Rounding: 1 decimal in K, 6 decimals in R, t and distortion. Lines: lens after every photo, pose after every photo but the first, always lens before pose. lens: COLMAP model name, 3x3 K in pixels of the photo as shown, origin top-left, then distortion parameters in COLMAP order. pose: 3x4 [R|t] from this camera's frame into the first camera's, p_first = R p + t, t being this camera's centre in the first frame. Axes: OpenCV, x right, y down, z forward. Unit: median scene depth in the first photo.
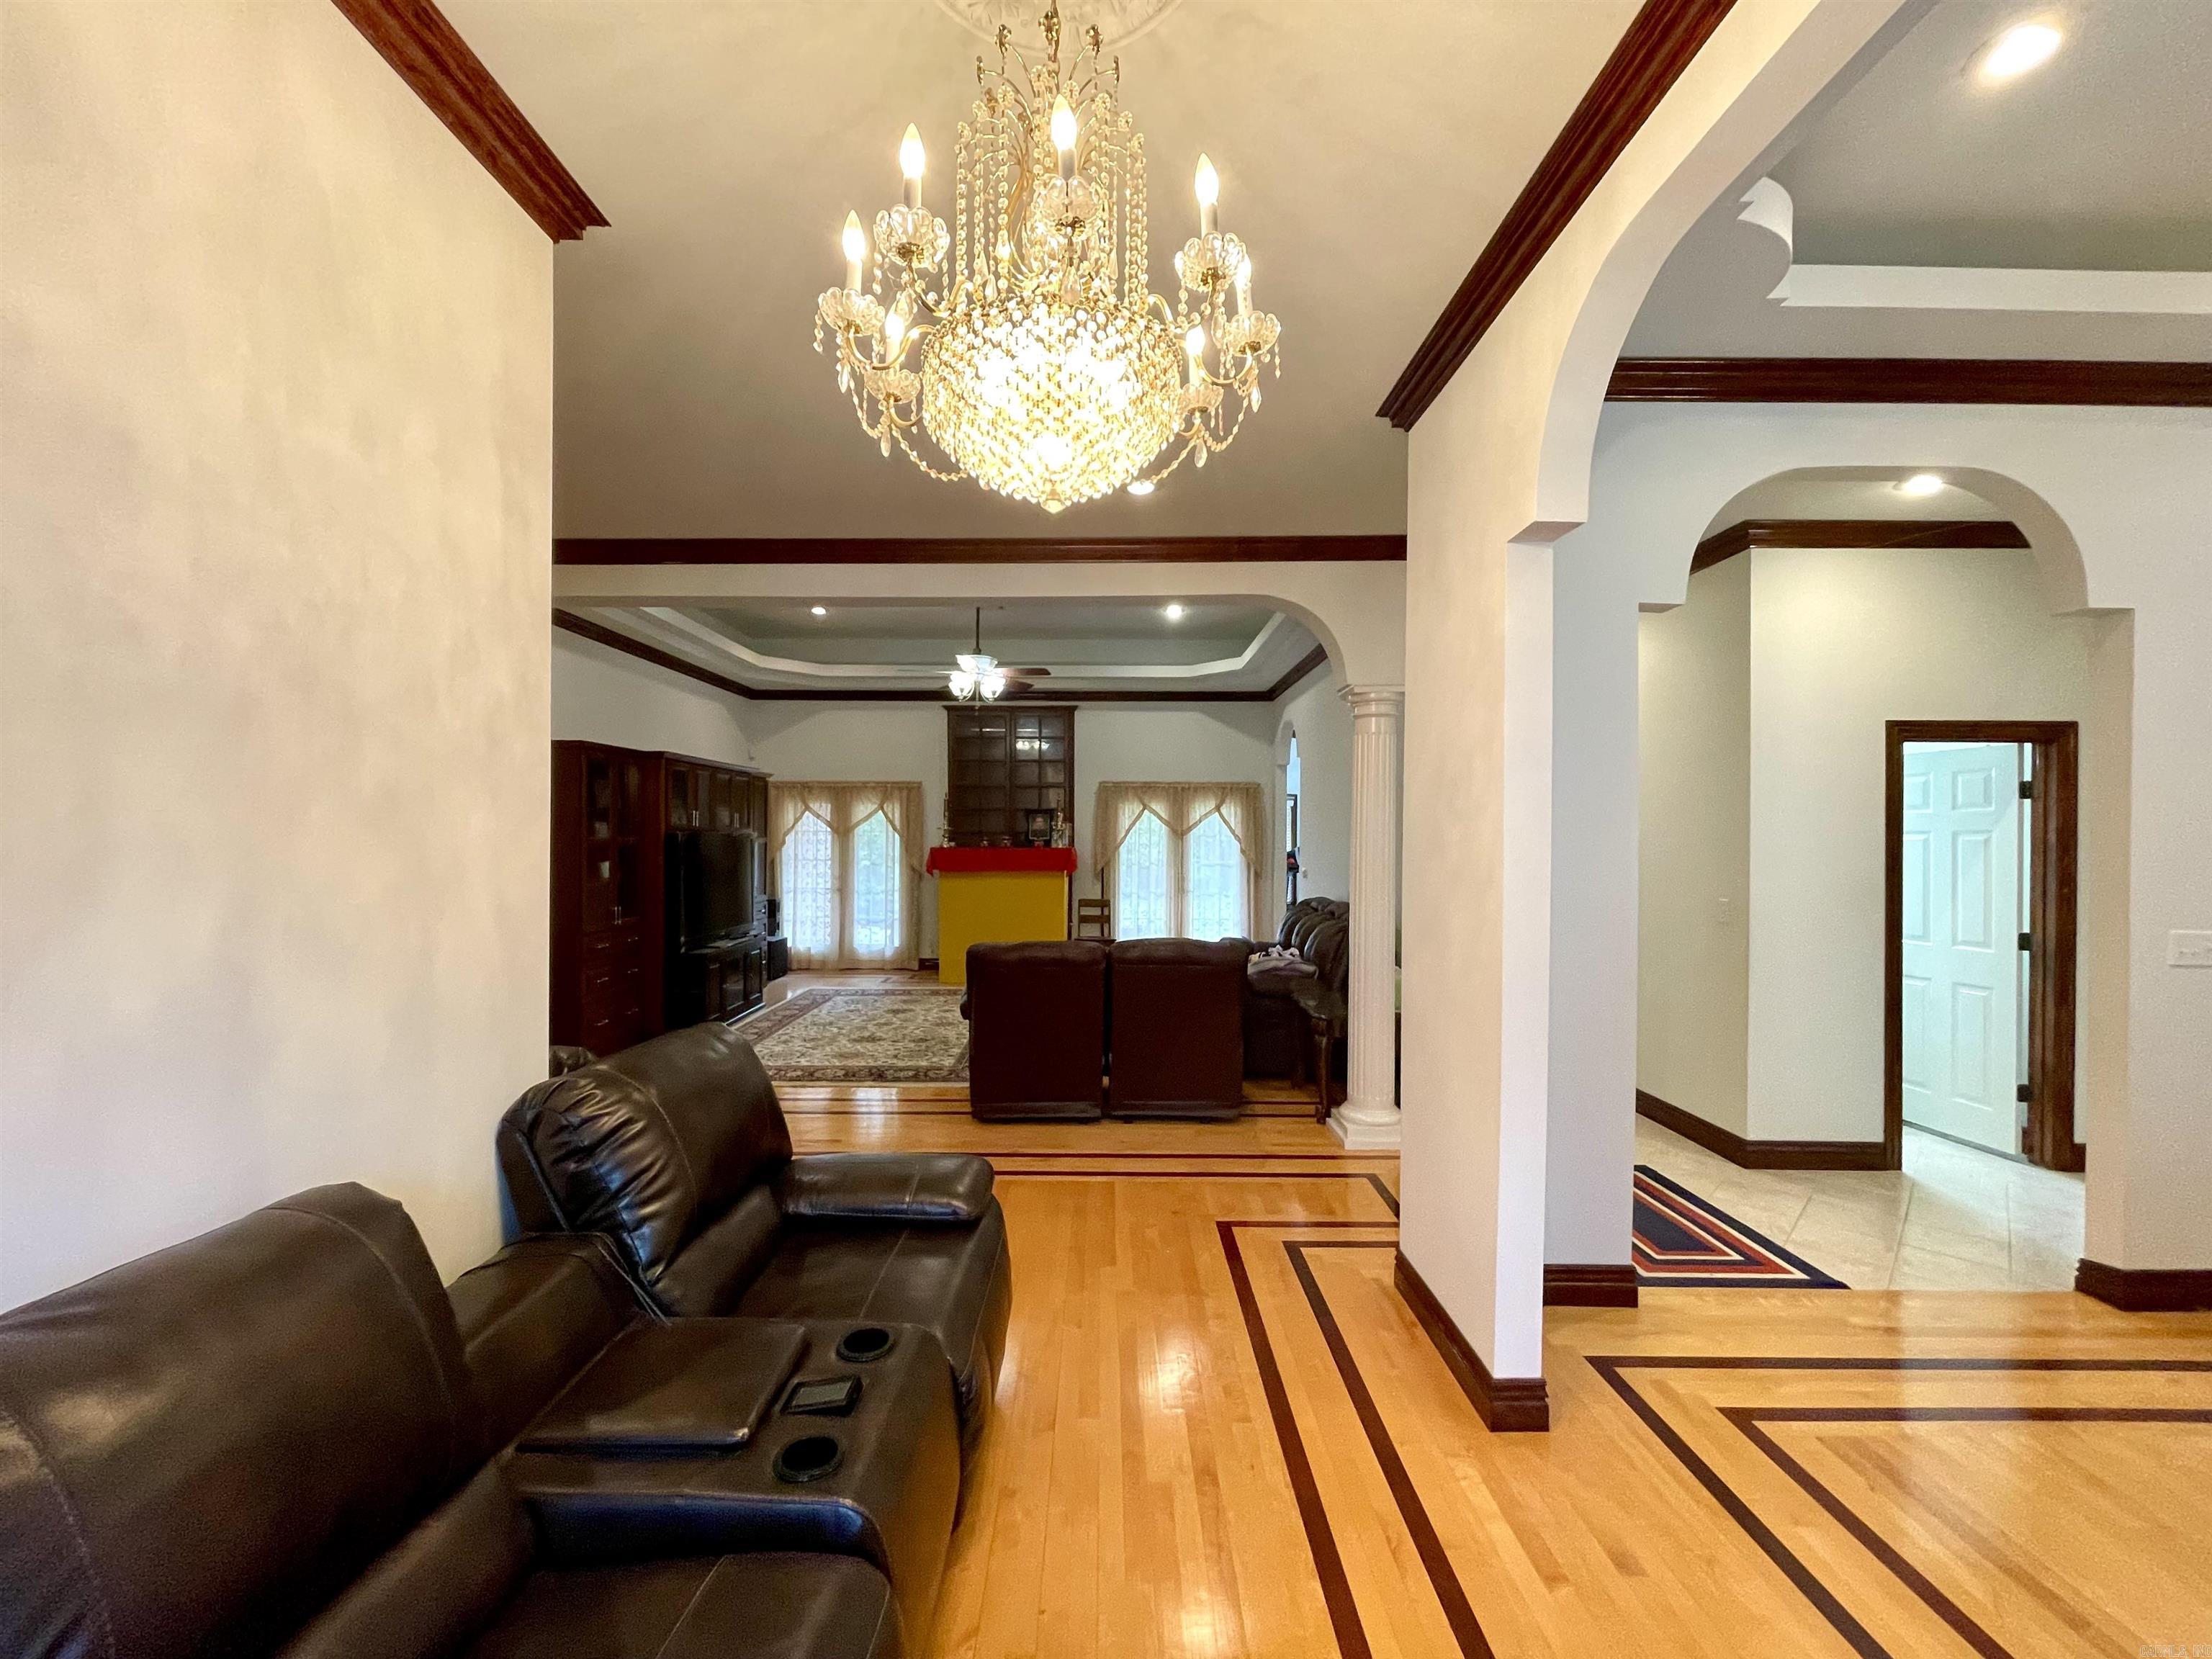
lens RADIAL K [[895.1, 0, 1101.1], [0, 895.1, 834.9], [0, 0, 1]] dist [-0.004754, 0.001533]
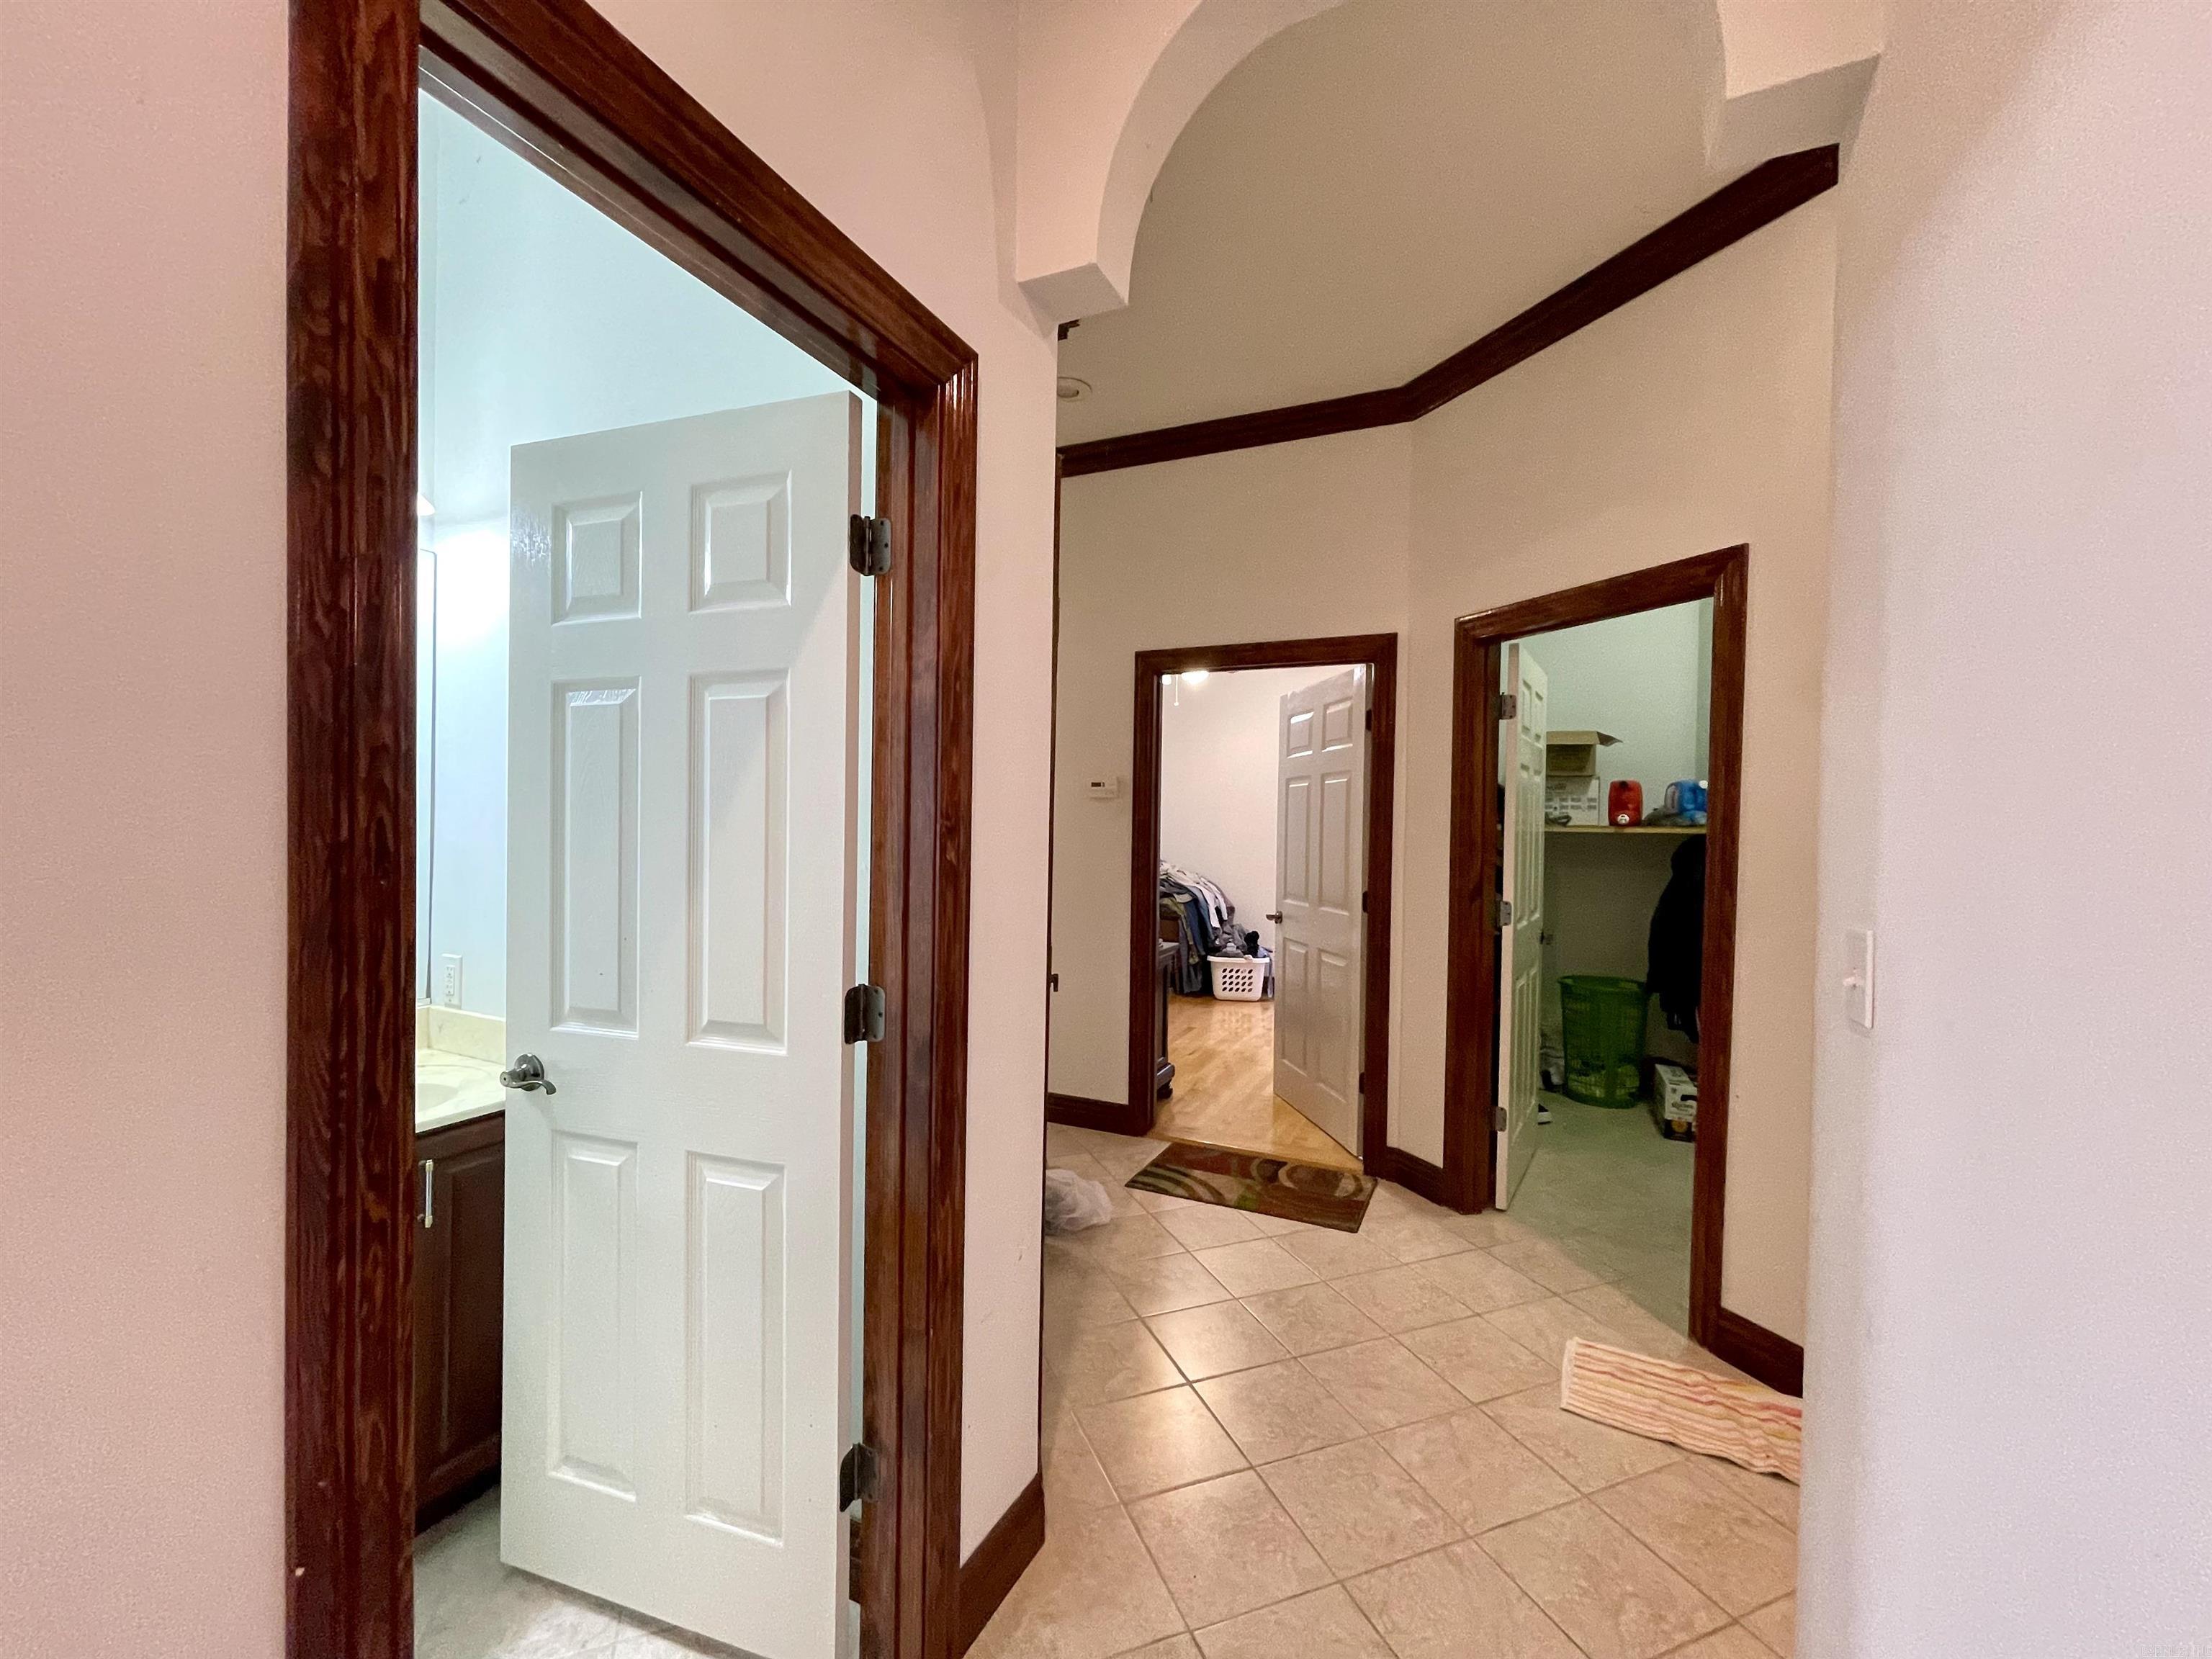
lens RADIAL K [[895.1, 0, 1101.8], [0, 895.1, 830.5], [0, 0, 1]] dist [-0.004754, 0.001533]
pose [[0.409861, -0.010312, 0.912090, 0.350424], [-0.014442, 0.999737, 0.017793, 0.020809], [-0.912034, -0.020465, 0.409605, 0.355663]]
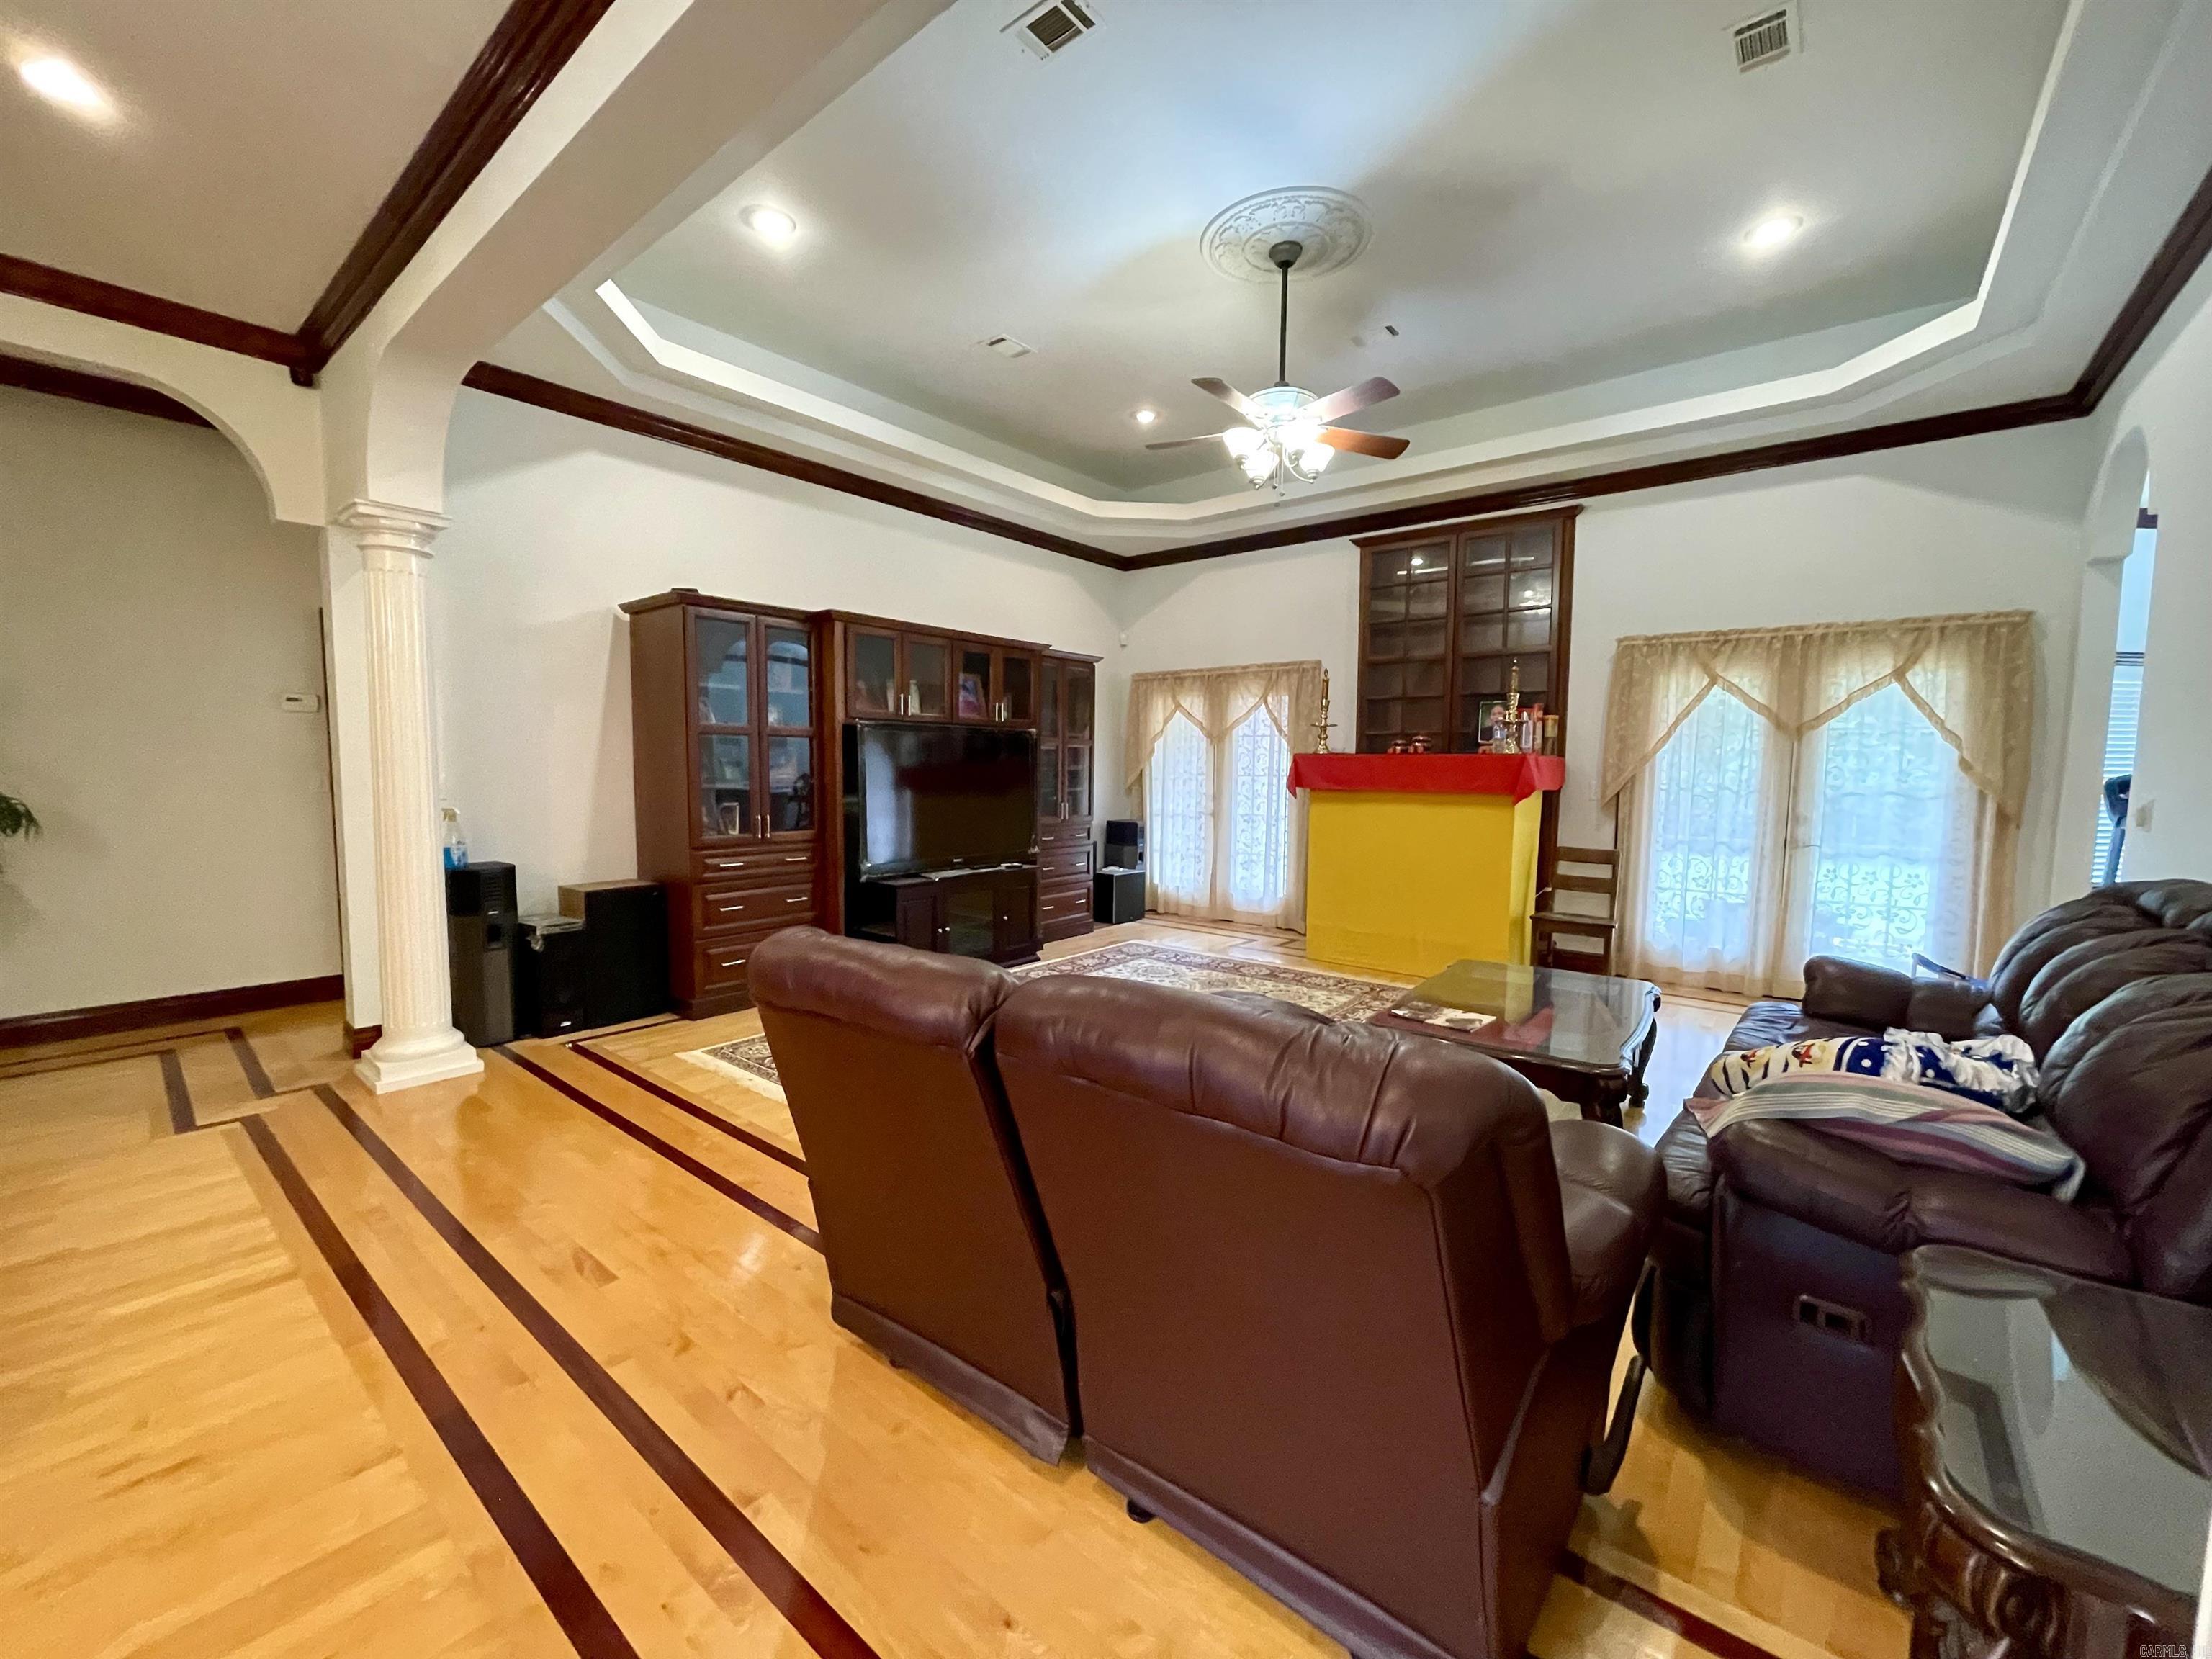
lens RADIAL K [[895.1, 0, 1097.6], [0, 895.1, 837.0], [0, 0, 1]] dist [-0.004754, 0.001533]
pose [[0.776863, 0.055793, -0.627193, 0.104361], [-0.008716, 0.996924, 0.077887, 0.023321], [0.629609, -0.055041, 0.774960, 0.369930]]
